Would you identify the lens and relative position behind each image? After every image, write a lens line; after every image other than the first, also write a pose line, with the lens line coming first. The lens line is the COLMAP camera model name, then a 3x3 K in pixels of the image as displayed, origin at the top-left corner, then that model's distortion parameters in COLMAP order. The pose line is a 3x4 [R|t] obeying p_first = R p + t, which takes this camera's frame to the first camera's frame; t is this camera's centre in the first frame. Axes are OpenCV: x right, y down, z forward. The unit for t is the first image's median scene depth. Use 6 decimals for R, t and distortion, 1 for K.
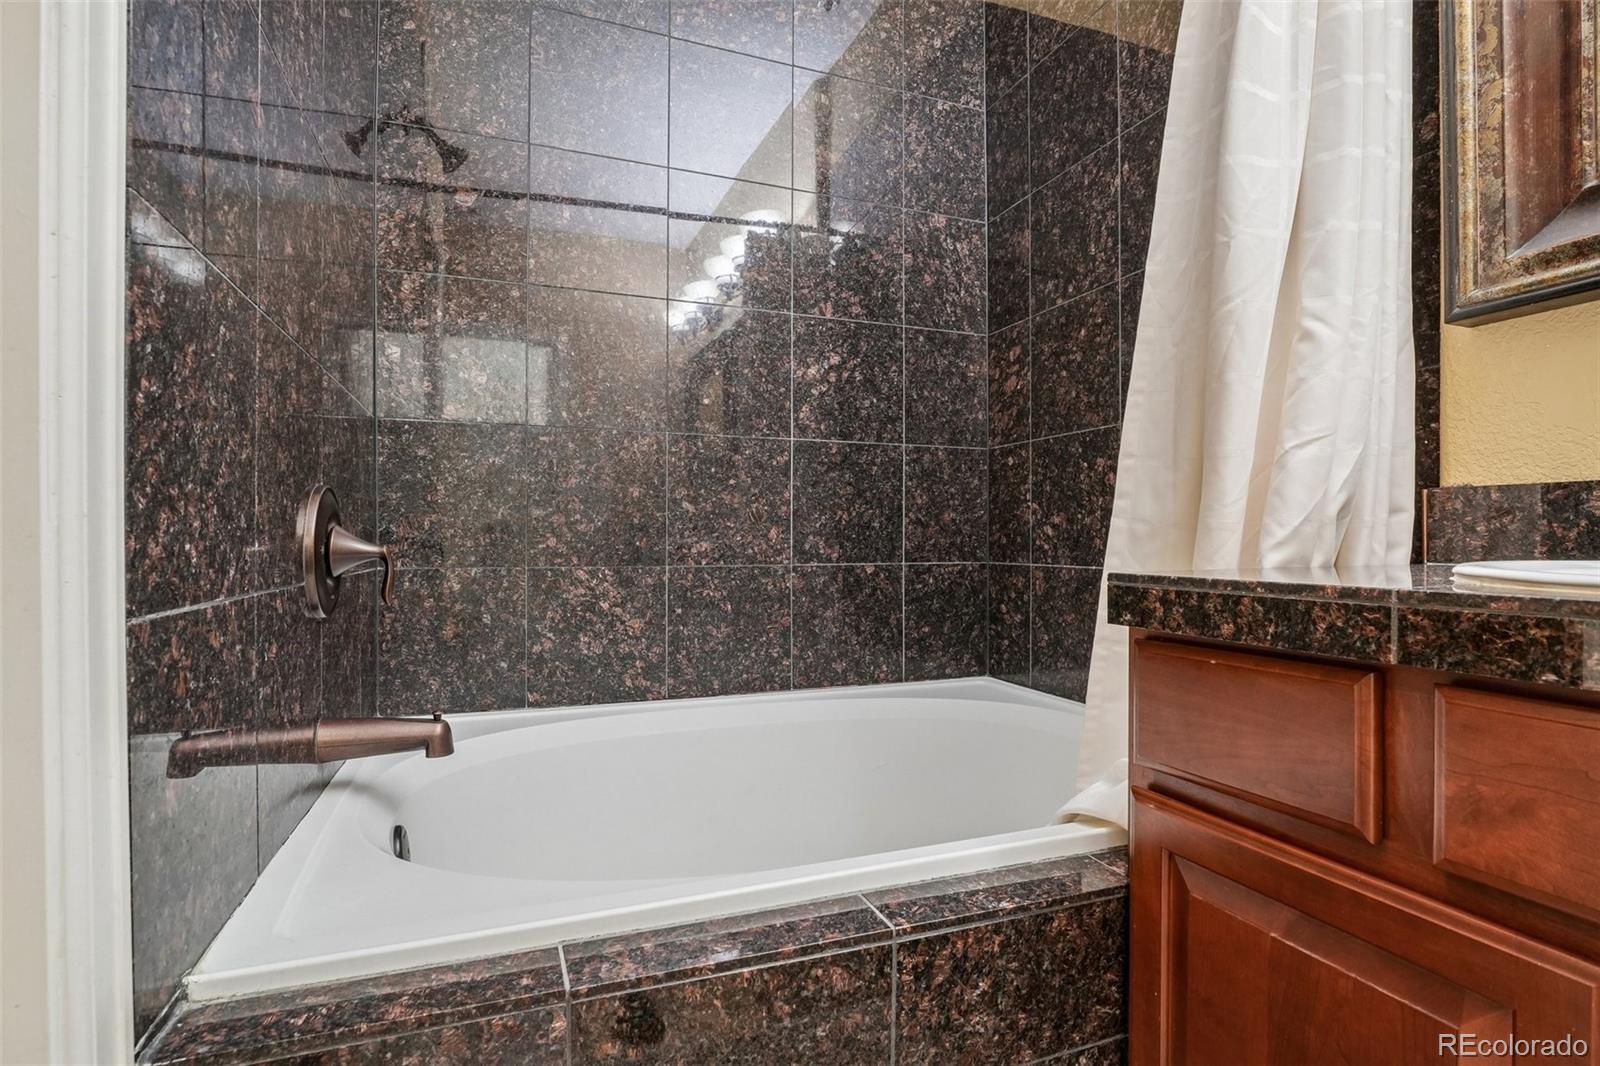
lens RADIAL K [[794.6, 0, 812.0], [0, 794.6, 535.3], [0, 0, 1]] dist [-0.031663, 0.007783]
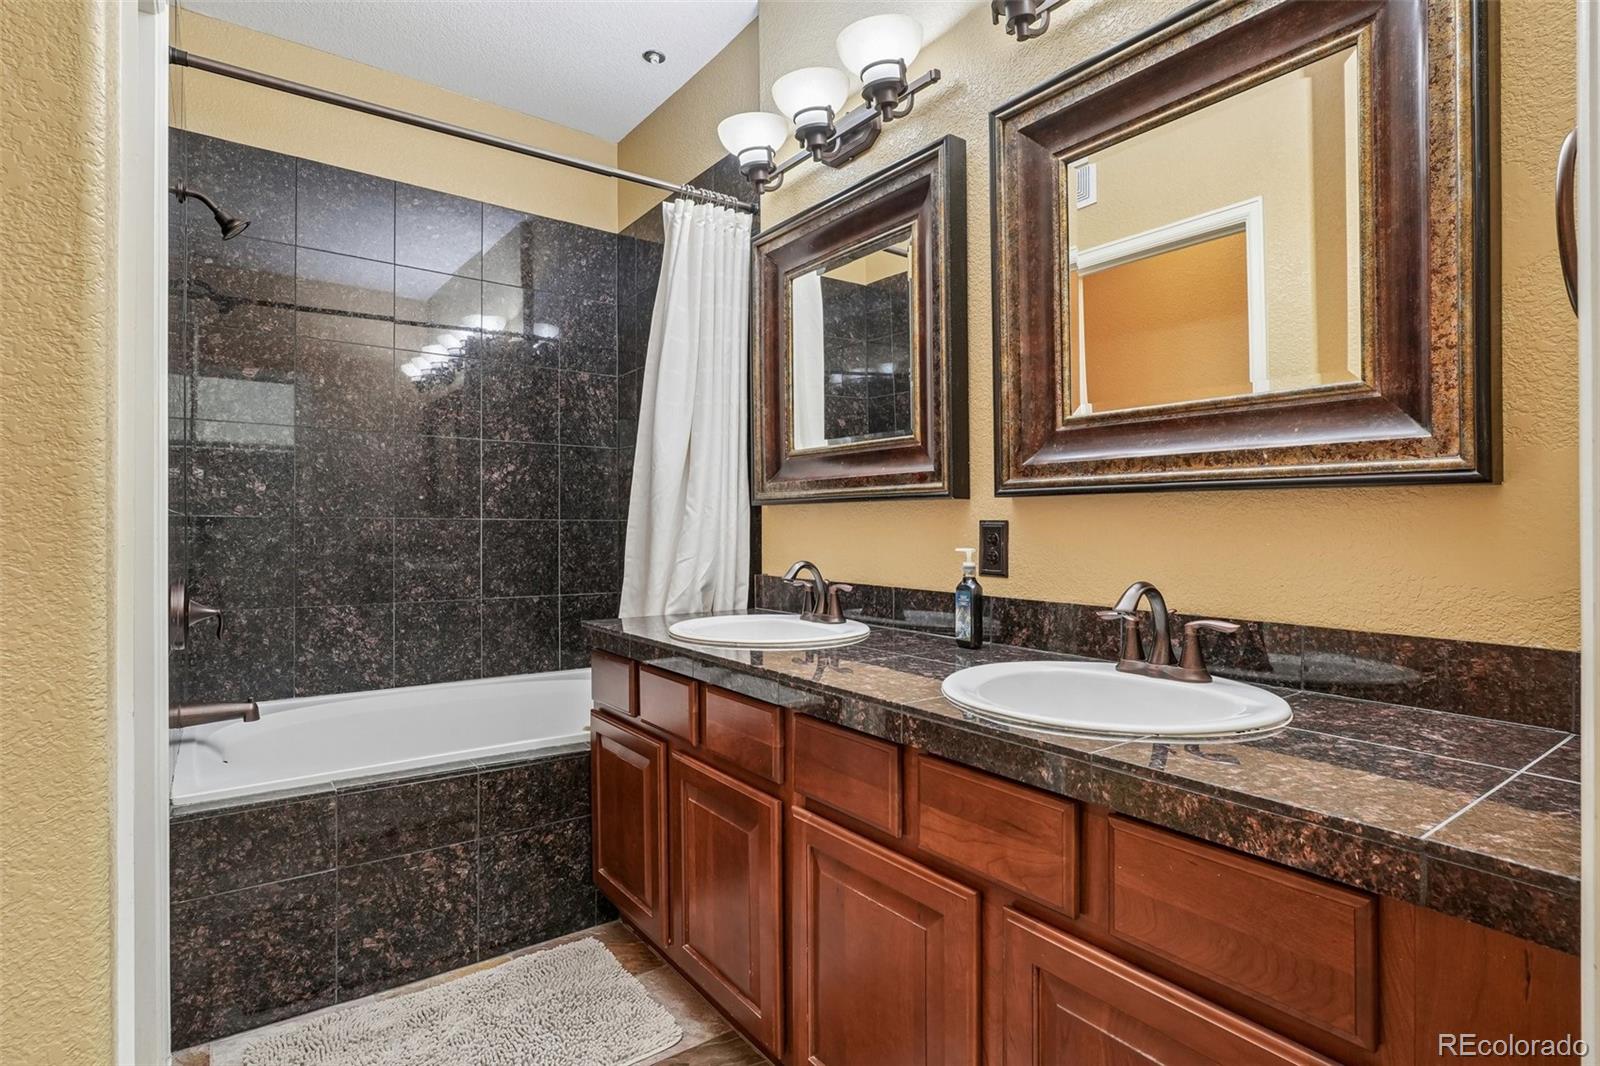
lens RADIAL K [[794.6, 0, 808.9], [0, 794.6, 531.1], [0, 0, 1]] dist [-0.031663, 0.007783]
pose [[0.962744, 0.000001, 0.270415, 0.185418], [-0.002763, 0.999948, 0.009832, -0.120624], [-0.270401, -0.010213, 0.962694, -0.717345]]
